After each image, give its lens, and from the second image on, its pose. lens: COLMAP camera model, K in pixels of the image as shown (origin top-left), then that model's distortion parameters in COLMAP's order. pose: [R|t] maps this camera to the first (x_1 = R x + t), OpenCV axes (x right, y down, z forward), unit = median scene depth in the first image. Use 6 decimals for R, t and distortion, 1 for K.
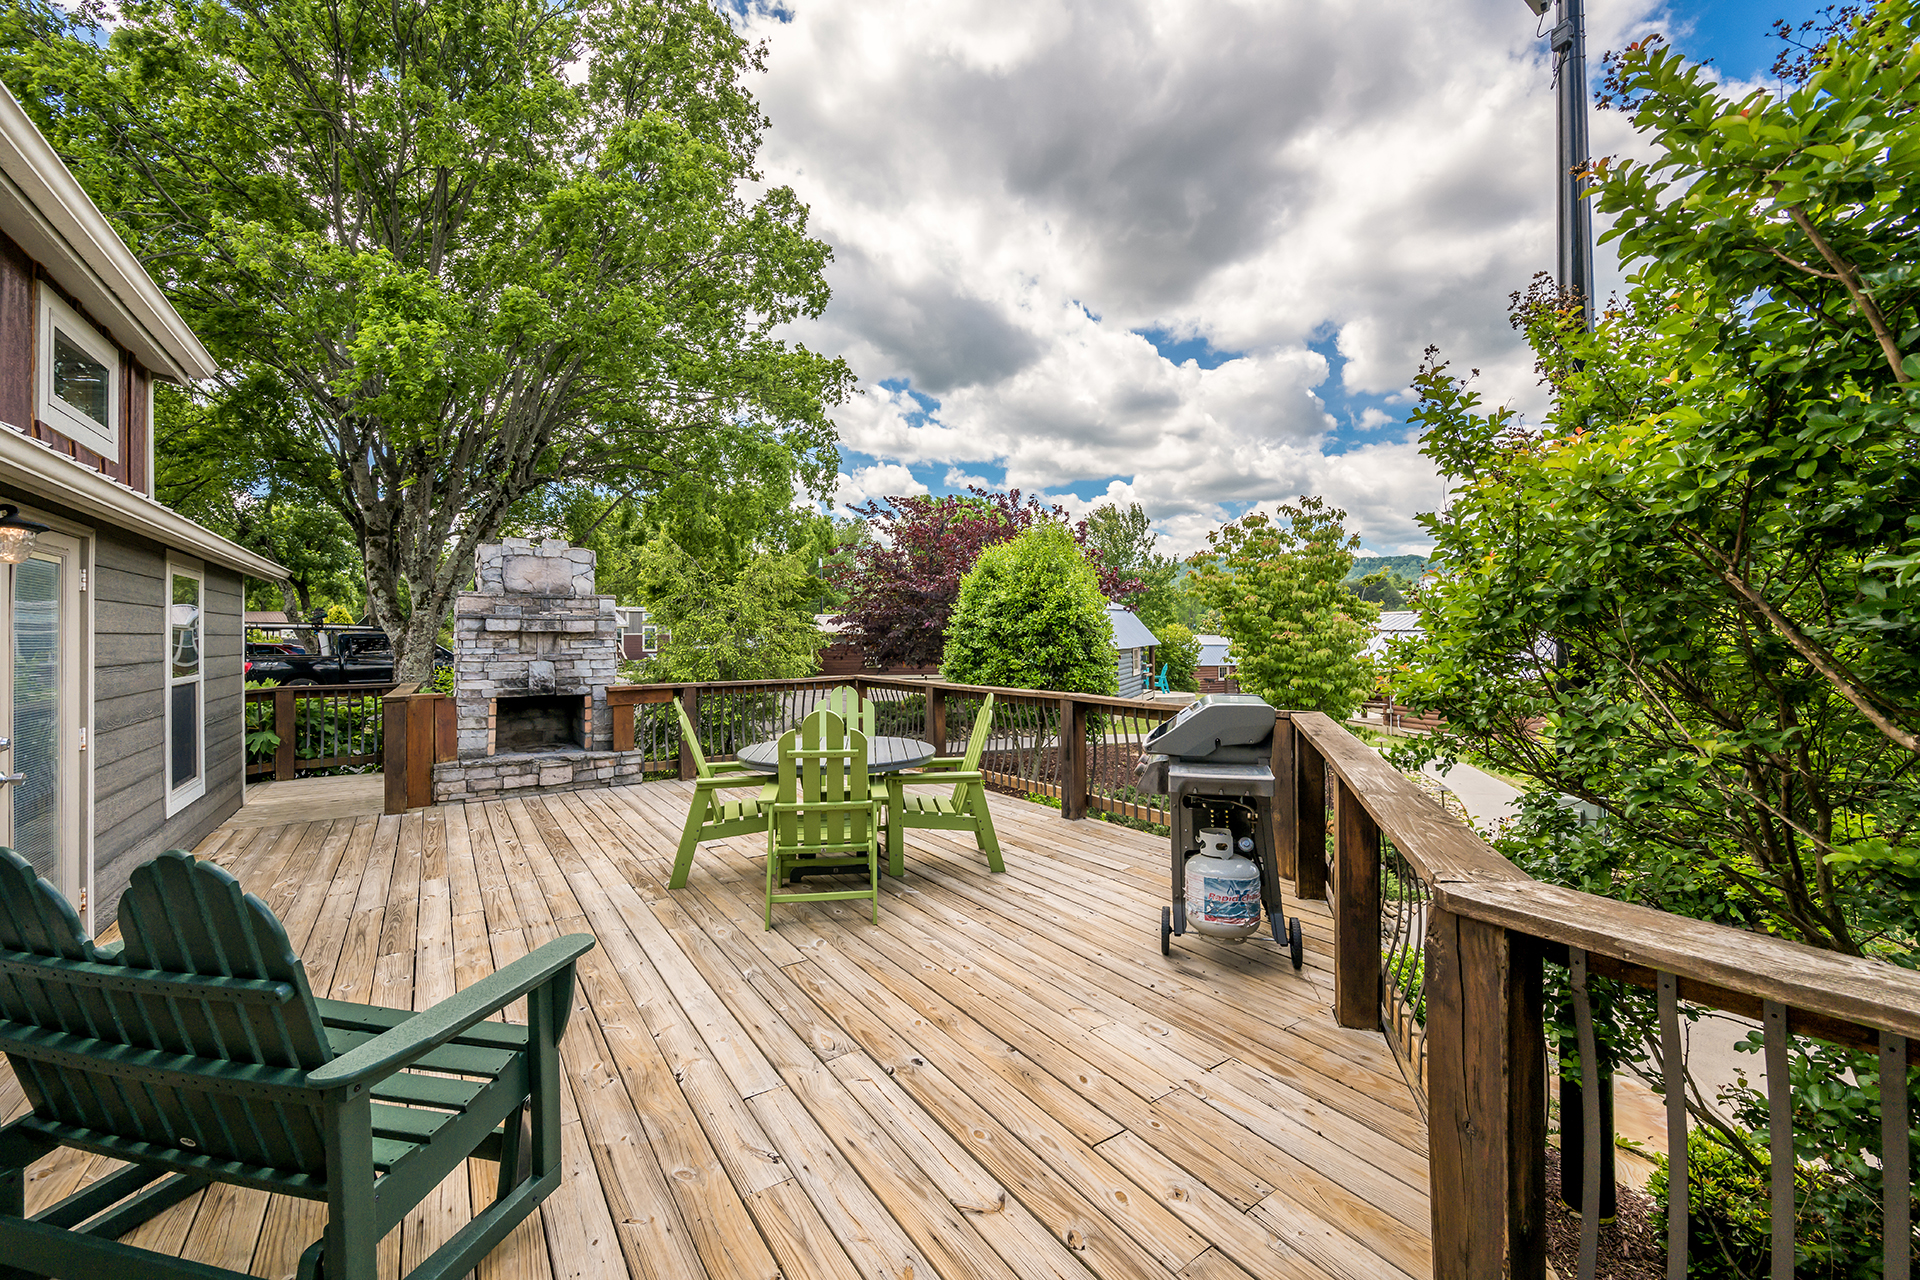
lens RADIAL K [[754.7, 0, 960.4], [0, 754.7, 629.6], [0, 0, 1]] dist [0.000971, 0.000579]
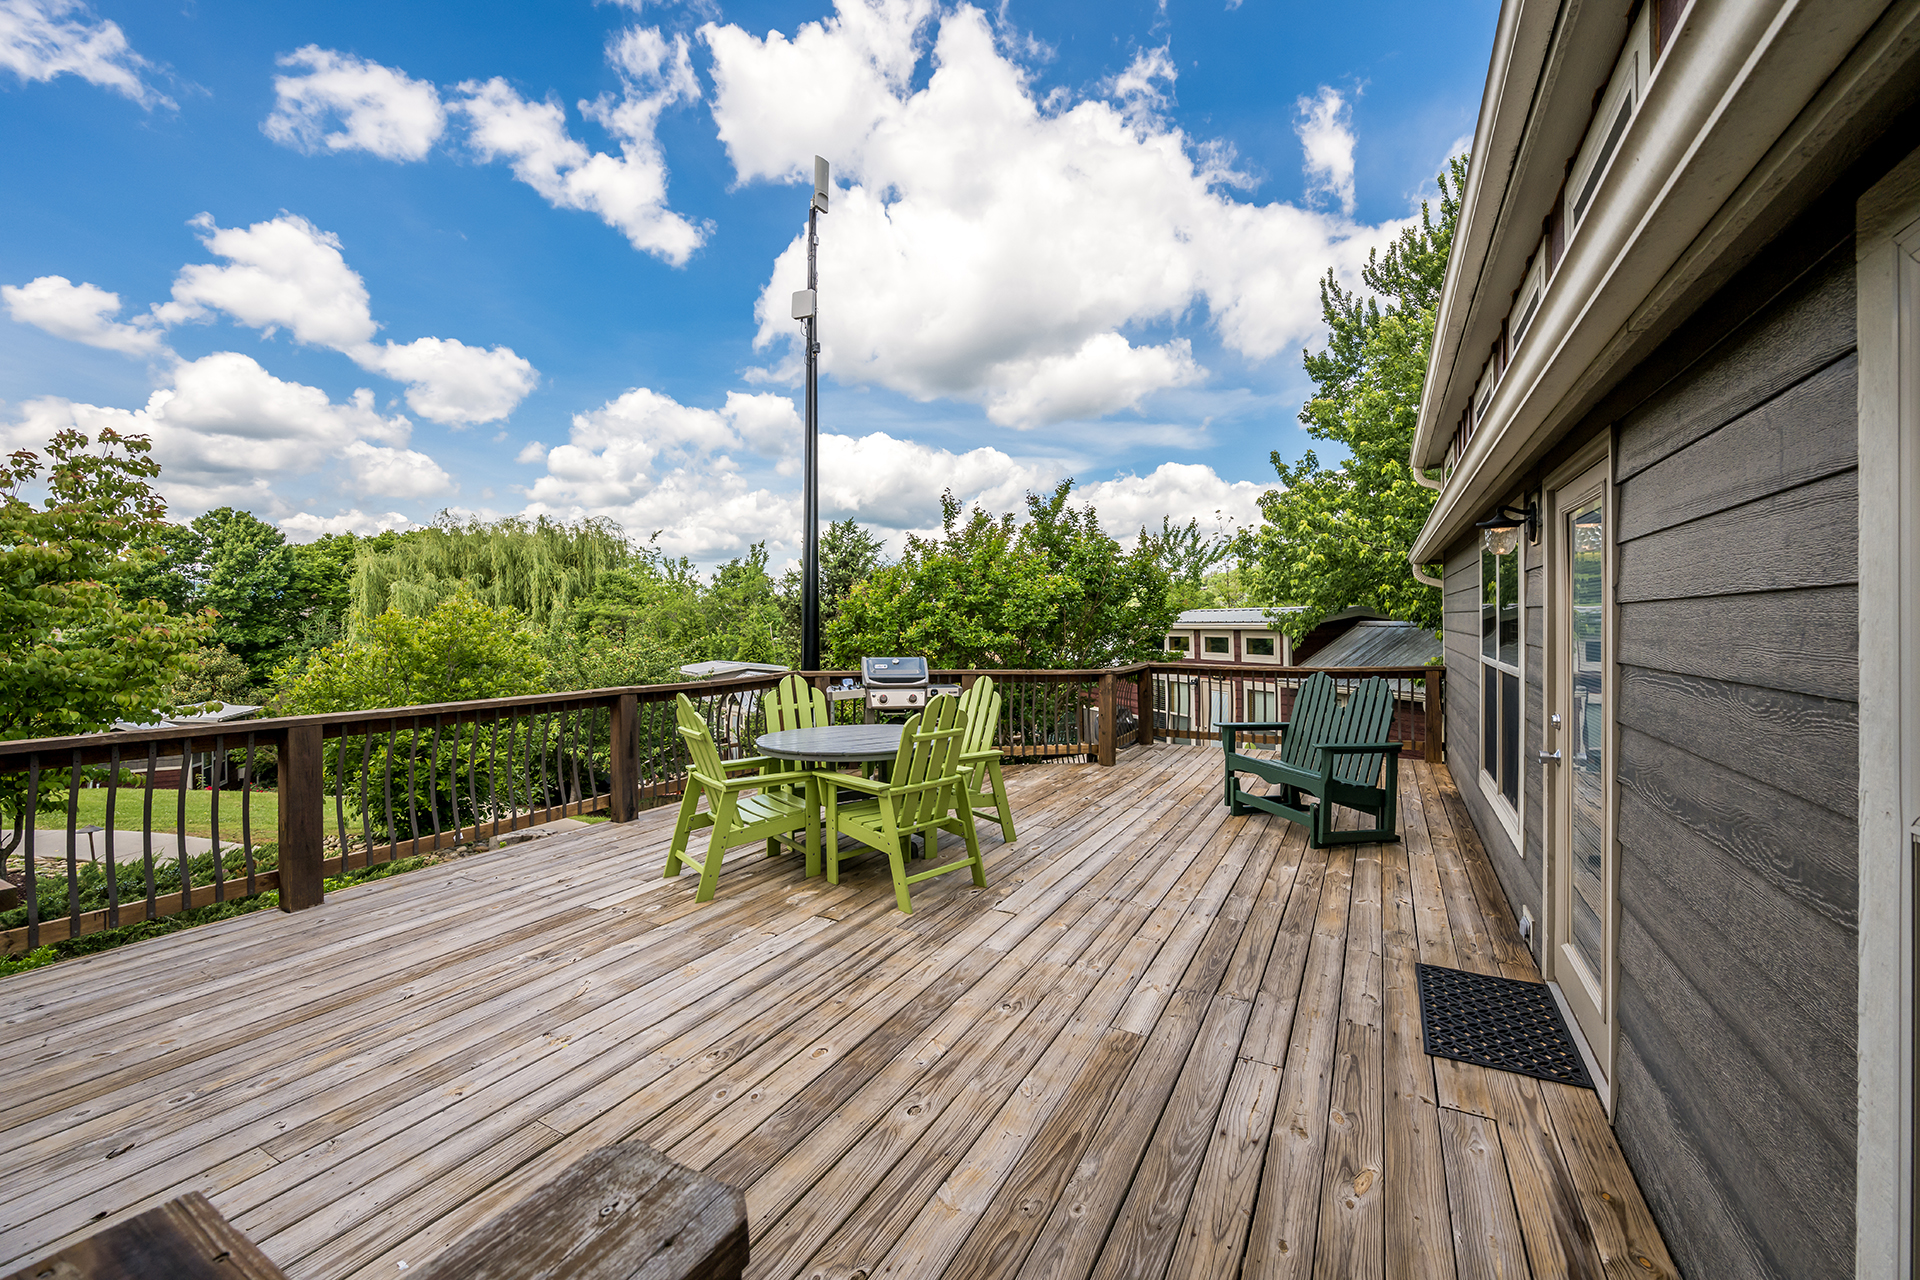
lens RADIAL K [[754.7, 0, 960.4], [0, 754.7, 629.6], [0, 0, 1]] dist [0.000971, 0.000579]
pose [[-0.437221, -0.002732, 0.899350, -1.277520], [-0.002967, 0.999994, 0.001595, 0.019696], [-0.899349, -0.001971, -0.437227, 1.507035]]
